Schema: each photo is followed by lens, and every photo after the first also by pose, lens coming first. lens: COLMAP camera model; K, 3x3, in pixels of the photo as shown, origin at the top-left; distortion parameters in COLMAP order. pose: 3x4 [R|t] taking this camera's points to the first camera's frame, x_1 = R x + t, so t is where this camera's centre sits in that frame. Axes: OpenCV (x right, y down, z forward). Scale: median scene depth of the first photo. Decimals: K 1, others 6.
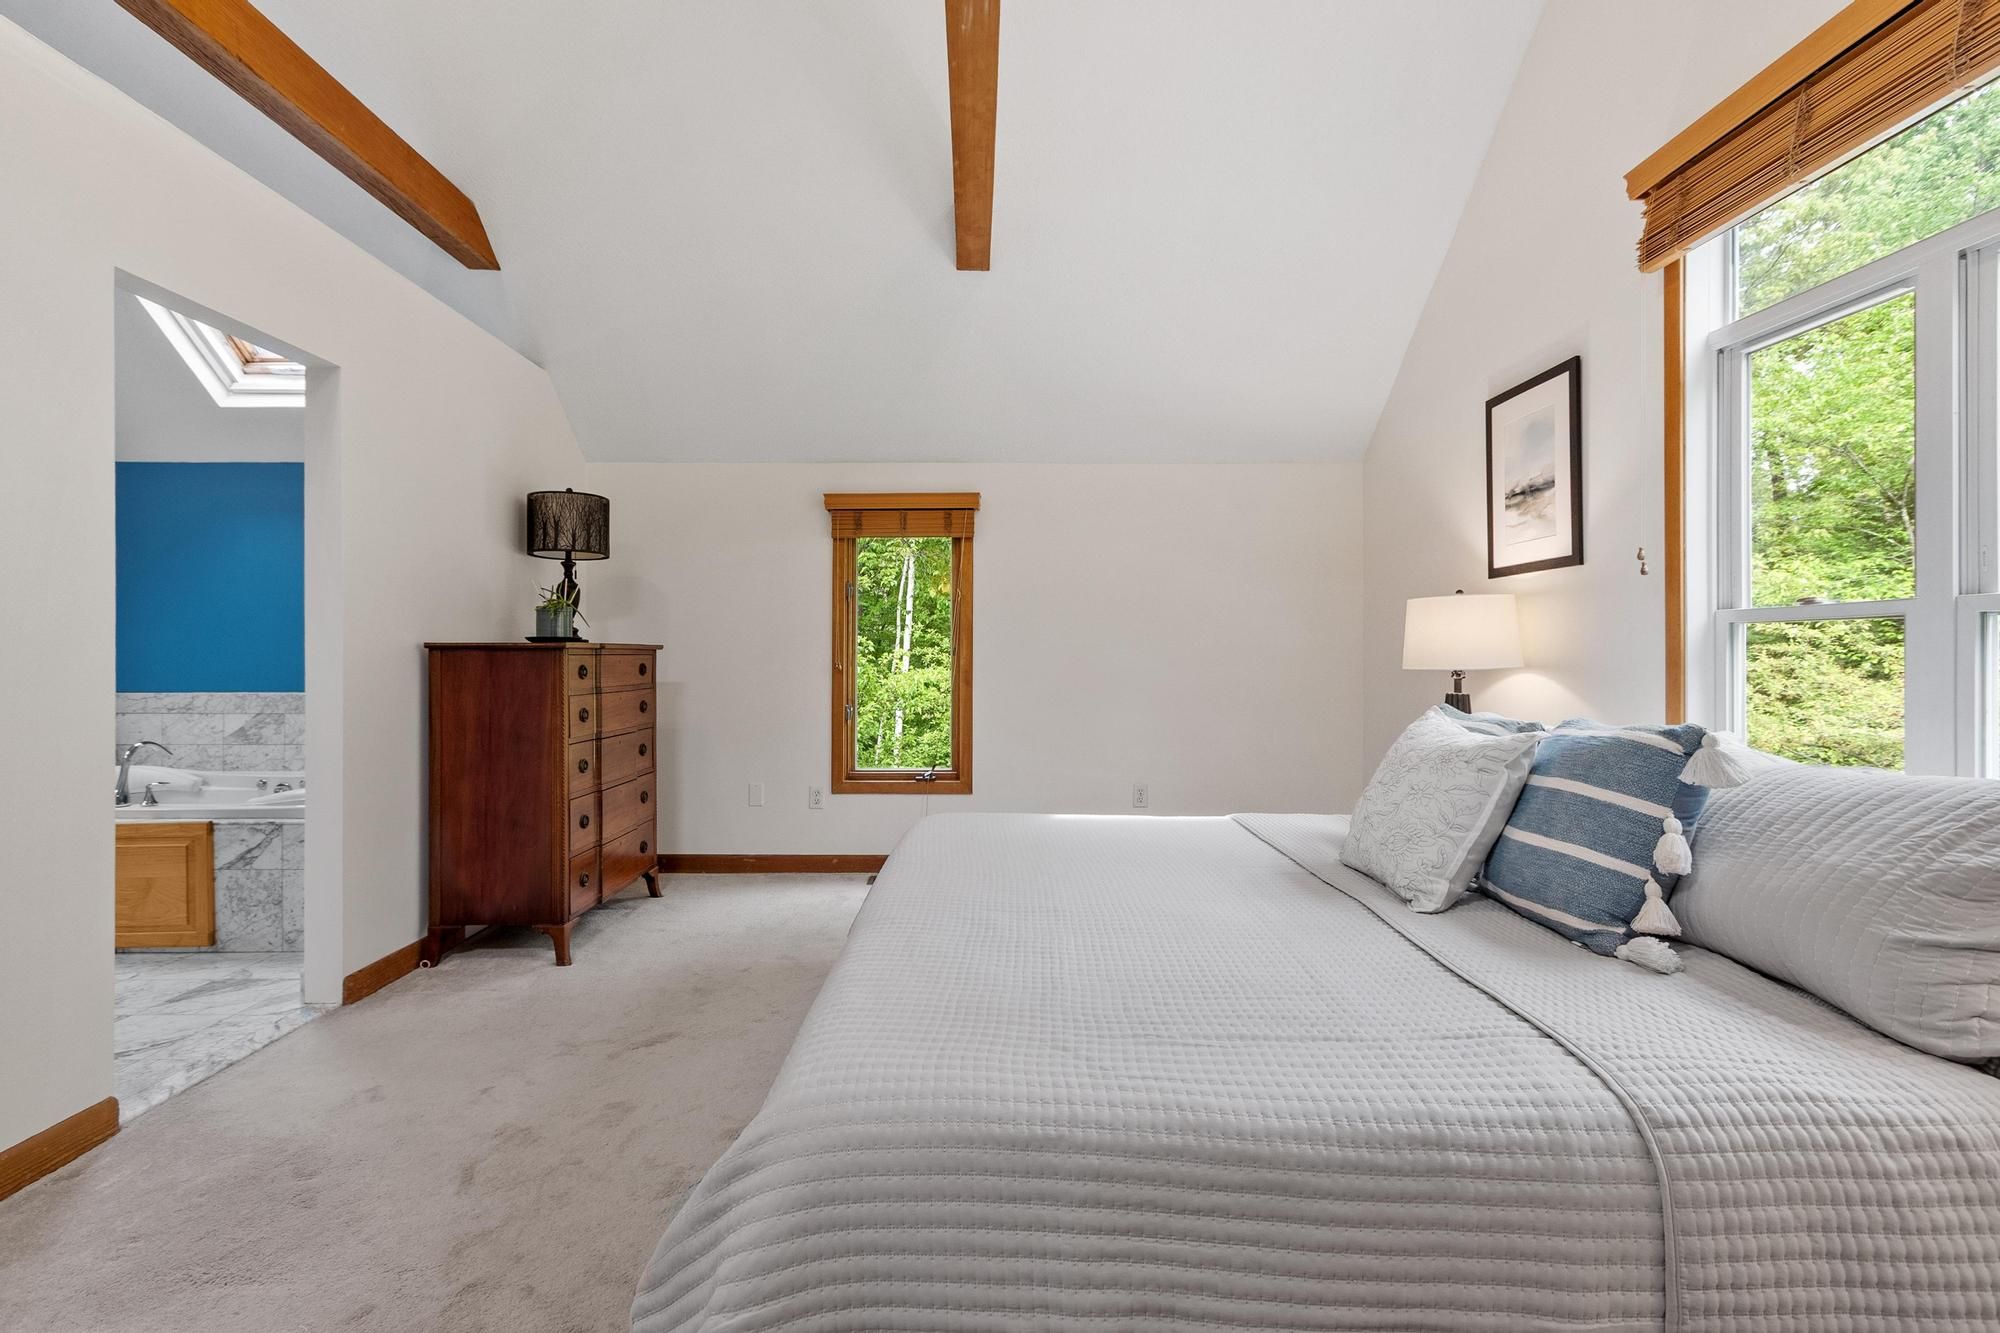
lens RADIAL K [[885.9, 0, 987.2], [0, 885.9, 652.3], [0, 0, 1]] dist [0.000019, 0.000643]
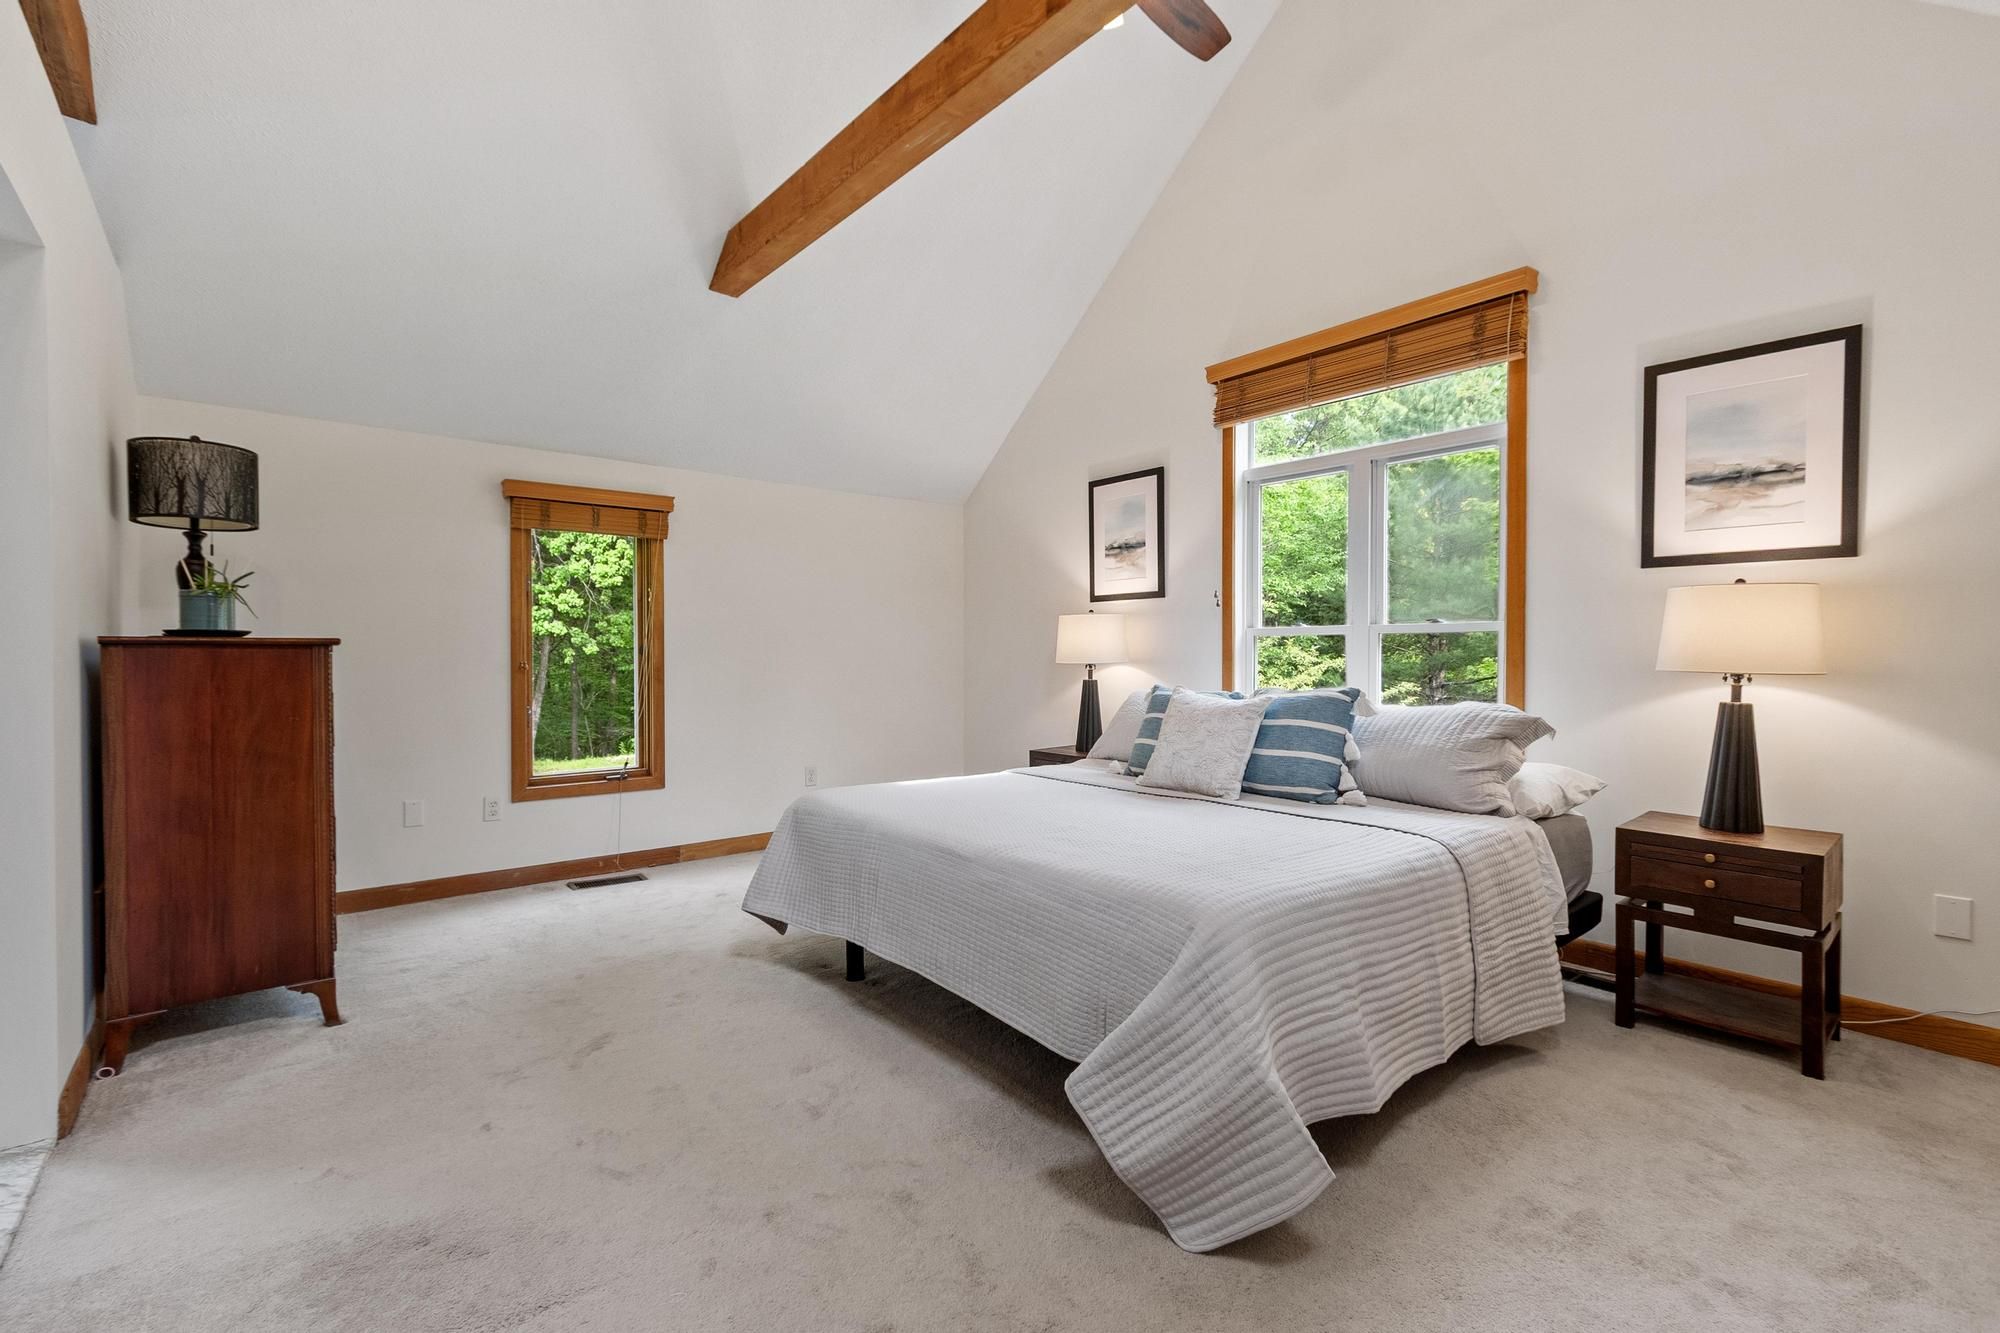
lens RADIAL K [[860.6, 0, 962.6], [0, 860.6, 662.0], [0, 0, 1]] dist [-0.001985, -0.000052]
pose [[0.785172, -0.005408, 0.619254, -0.544143], [-0.001892, 0.999936, 0.011132, 0.001313], [-0.619274, -0.009912, 0.785112, 0.000550]]
